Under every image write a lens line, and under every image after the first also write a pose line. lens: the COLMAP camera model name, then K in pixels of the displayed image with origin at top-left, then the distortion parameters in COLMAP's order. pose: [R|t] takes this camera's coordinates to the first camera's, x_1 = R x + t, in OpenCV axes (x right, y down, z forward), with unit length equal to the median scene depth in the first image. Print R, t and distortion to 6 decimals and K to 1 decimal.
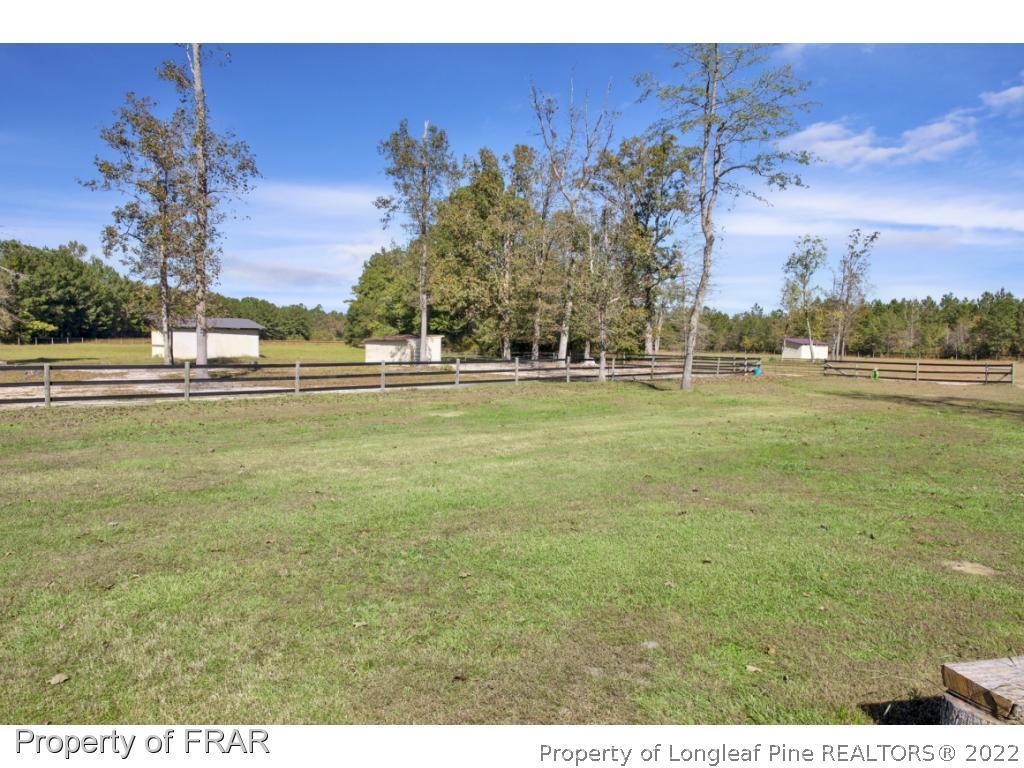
lens RADIAL K [[685.9, 0, 512.0], [0, 685.9, 384.0], [0, 0, 1]] dist [0.001494, -0.001796]
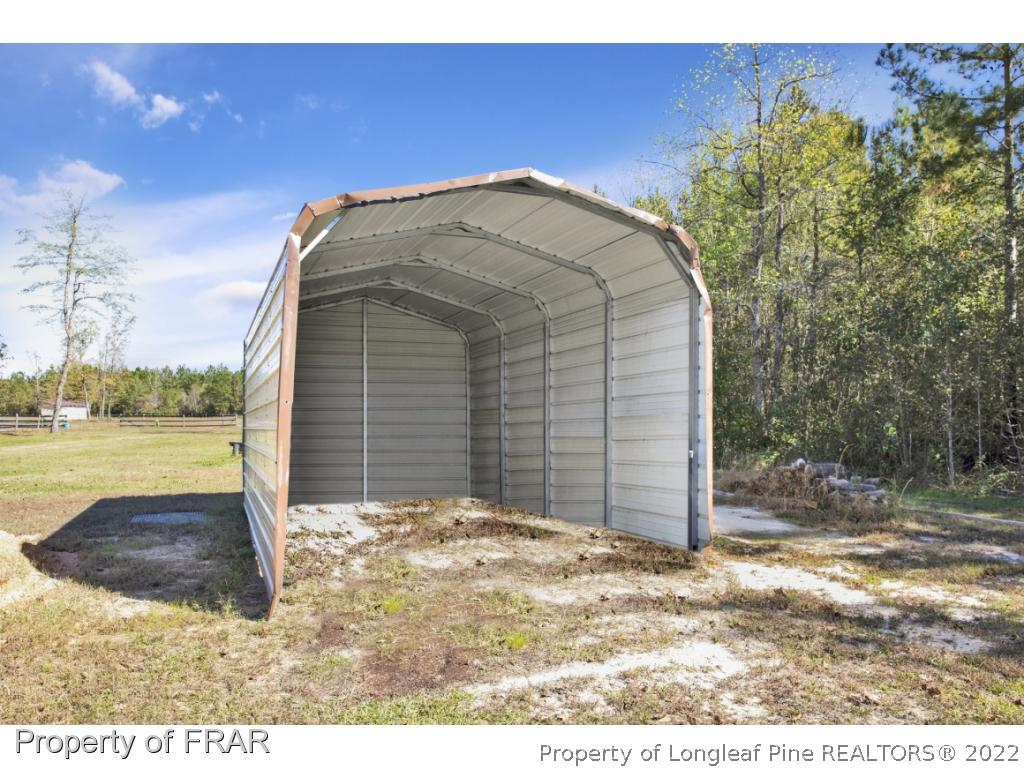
lens RADIAL K [[685.9, 0, 512.0], [0, 685.9, 384.0], [0, 0, 1]] dist [0.001494, -0.001796]
pose [[0.520092, 0.021067, 0.853850, -0.127746], [0.056970, 0.996614, -0.059291, 0.011681], [-0.852208, 0.079480, 0.517131, -0.164325]]
